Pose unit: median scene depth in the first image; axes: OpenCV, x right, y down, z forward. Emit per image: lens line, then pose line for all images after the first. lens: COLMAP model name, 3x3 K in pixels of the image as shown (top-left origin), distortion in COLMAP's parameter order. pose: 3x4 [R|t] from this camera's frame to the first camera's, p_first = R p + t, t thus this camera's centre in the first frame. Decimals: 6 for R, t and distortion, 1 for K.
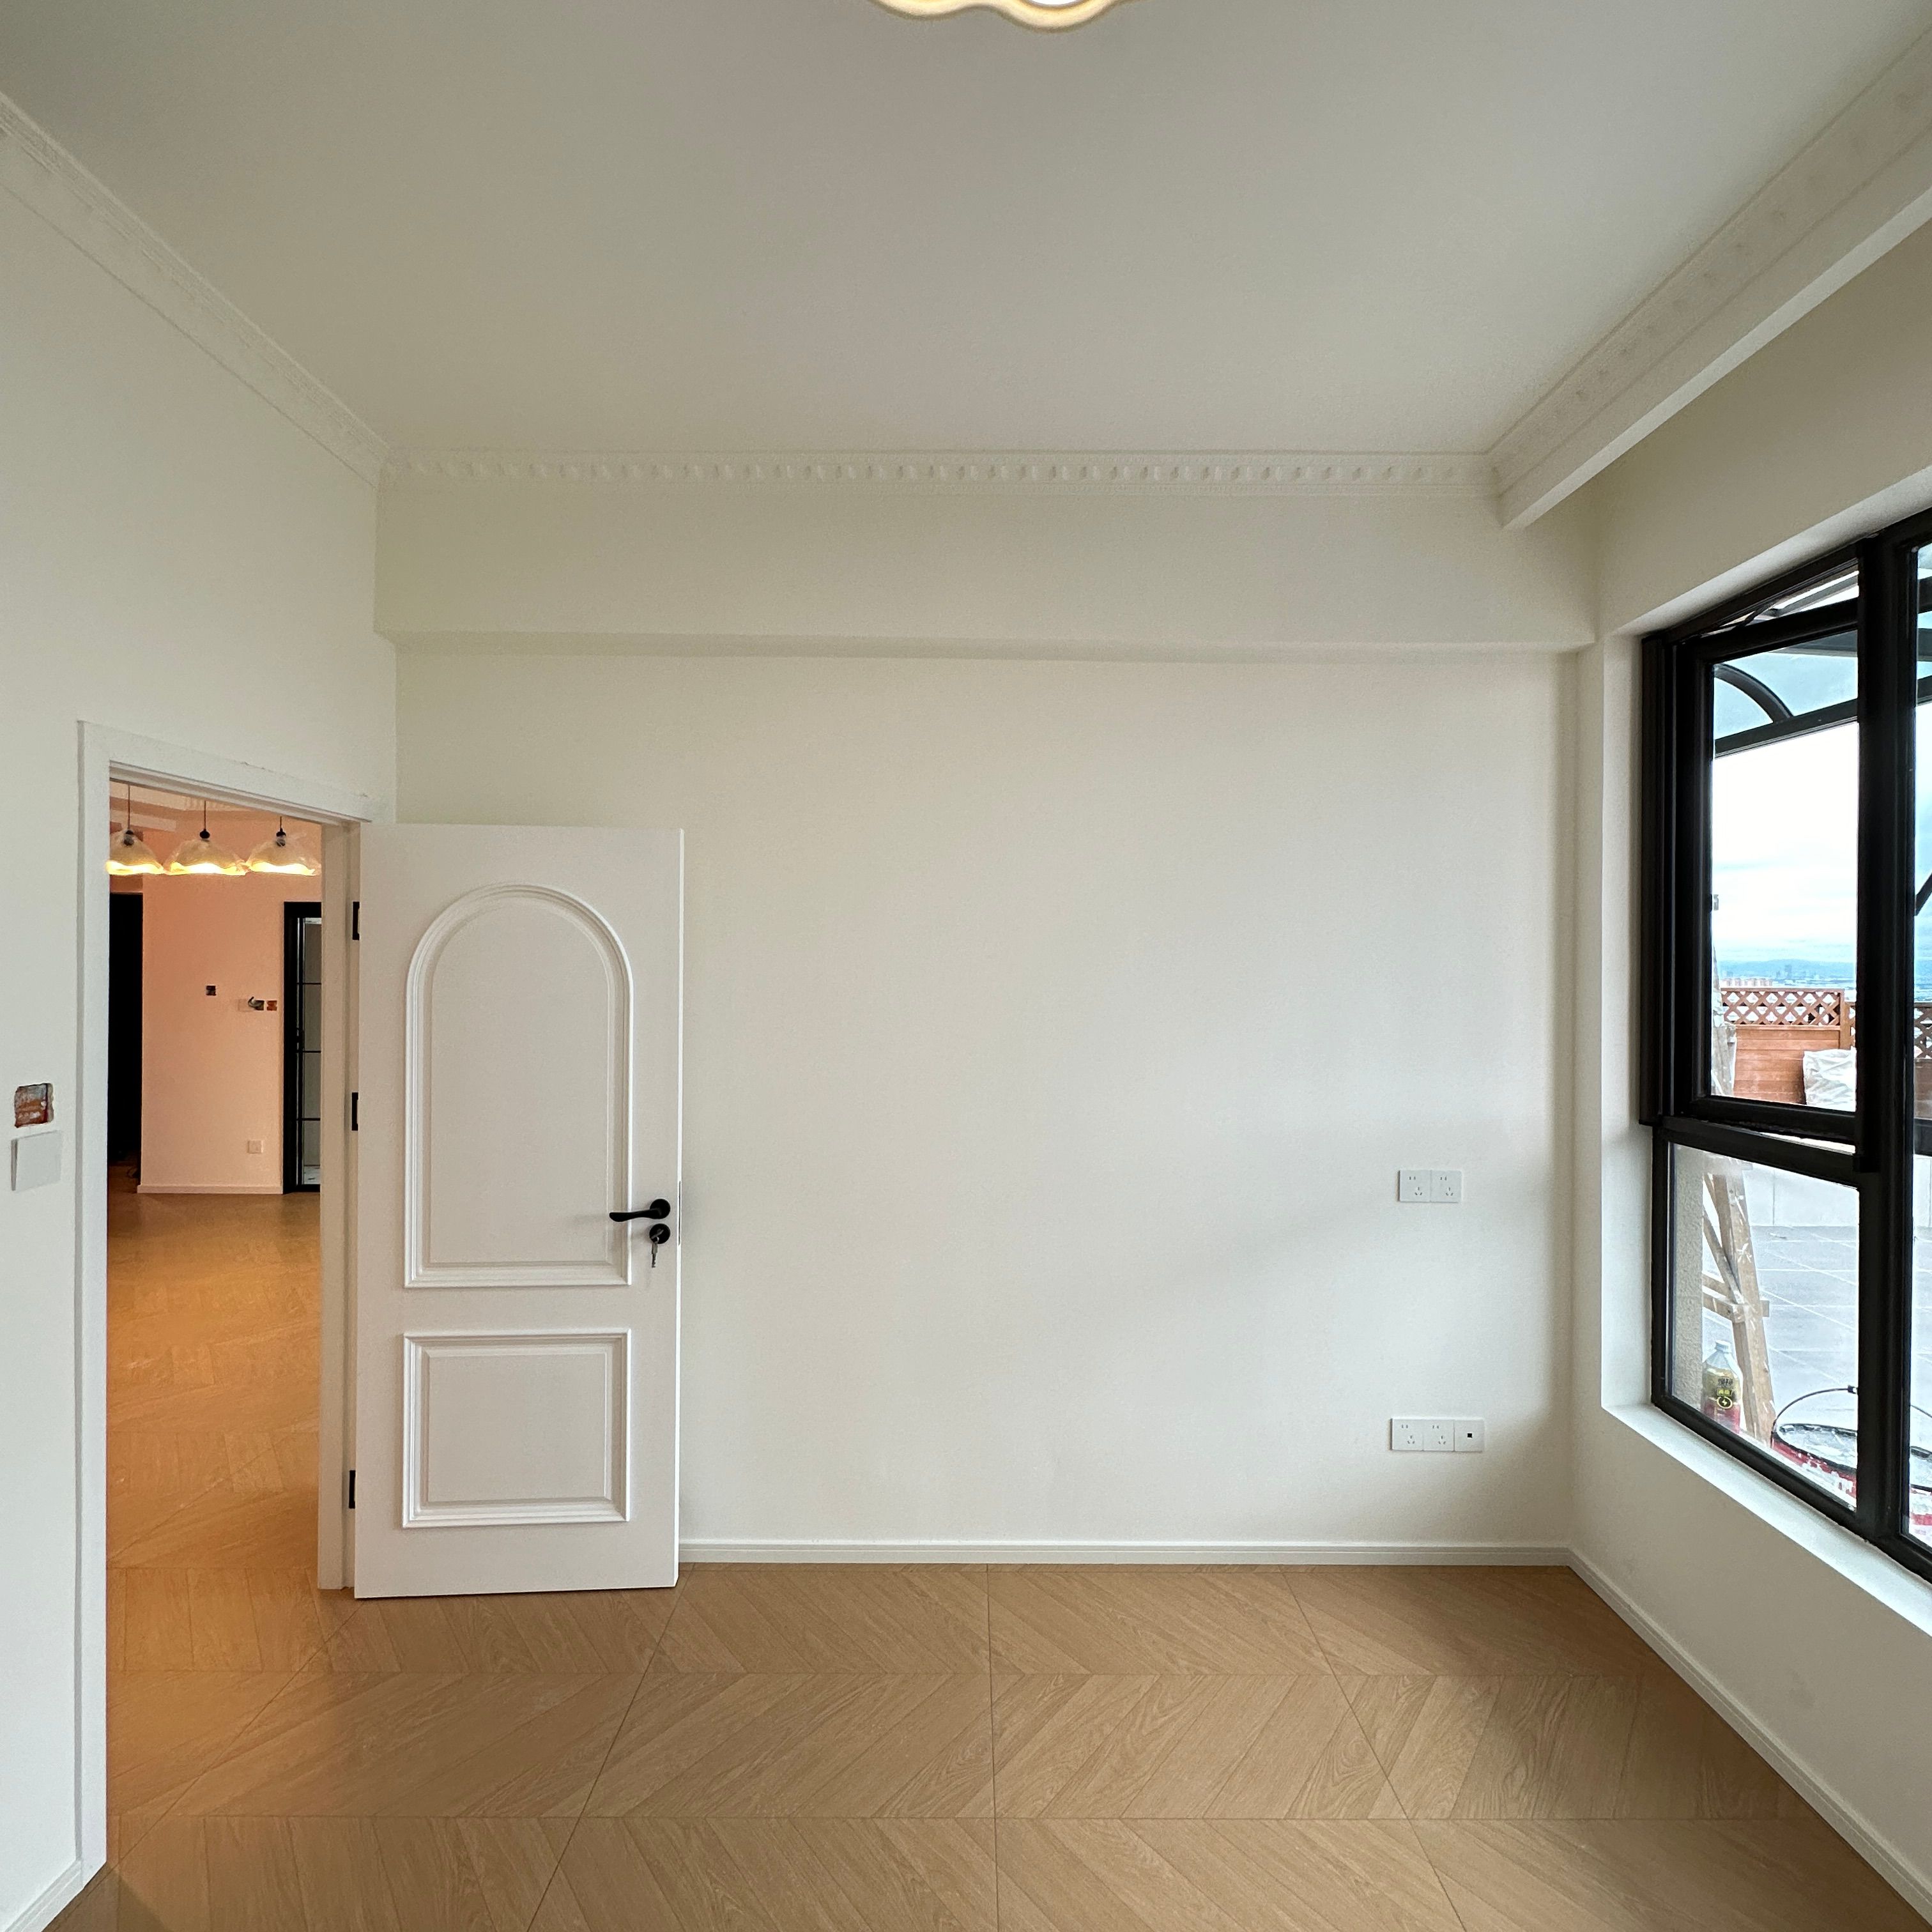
lens RADIAL K [[1021.4, 0, 960.0], [0, 1021.4, 962.9], [0, 0, 1]] dist [-0.000979, -0.001286]
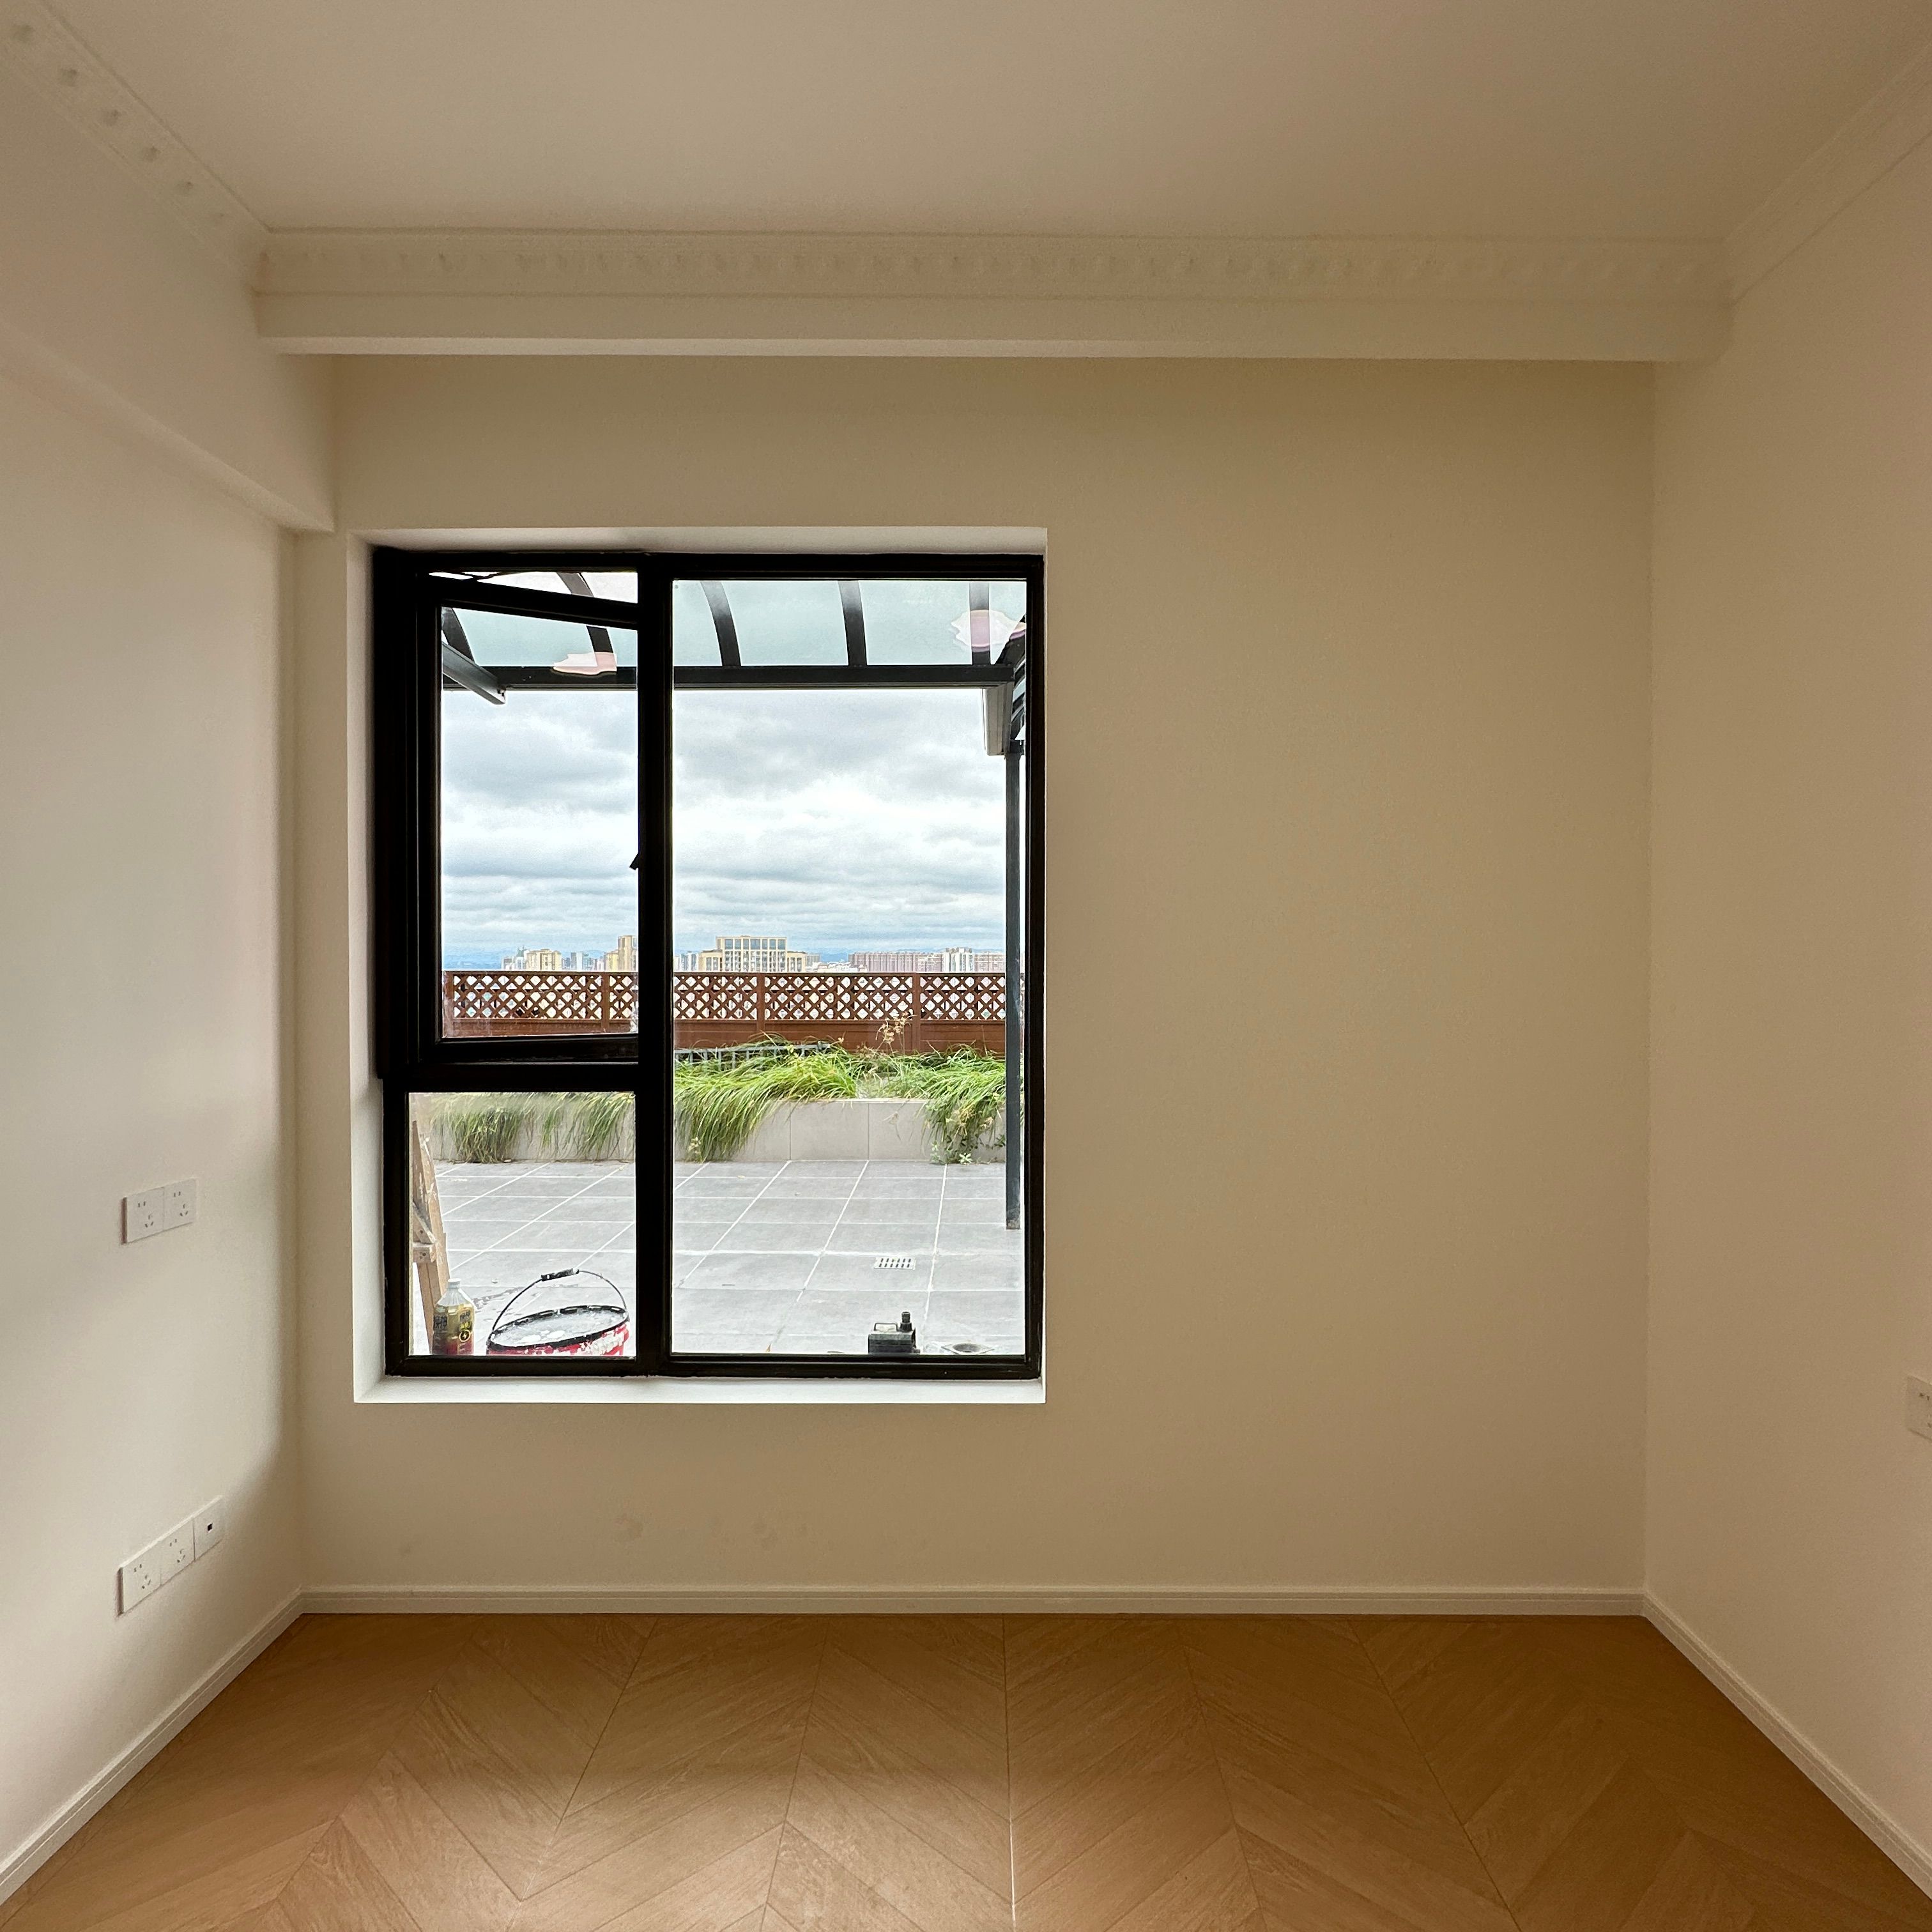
lens RADIAL K [[1008.6, 0, 983.1], [0, 1008.6, 966.1], [0, 0, 1]] dist [-0.003968, -0.003042]
pose [[-0.003245, -0.014825, 0.999885, -0.244265], [0.001595, 0.999889, 0.014831, 0.043352], [-0.999993, 0.001643, -0.003221, 0.457778]]
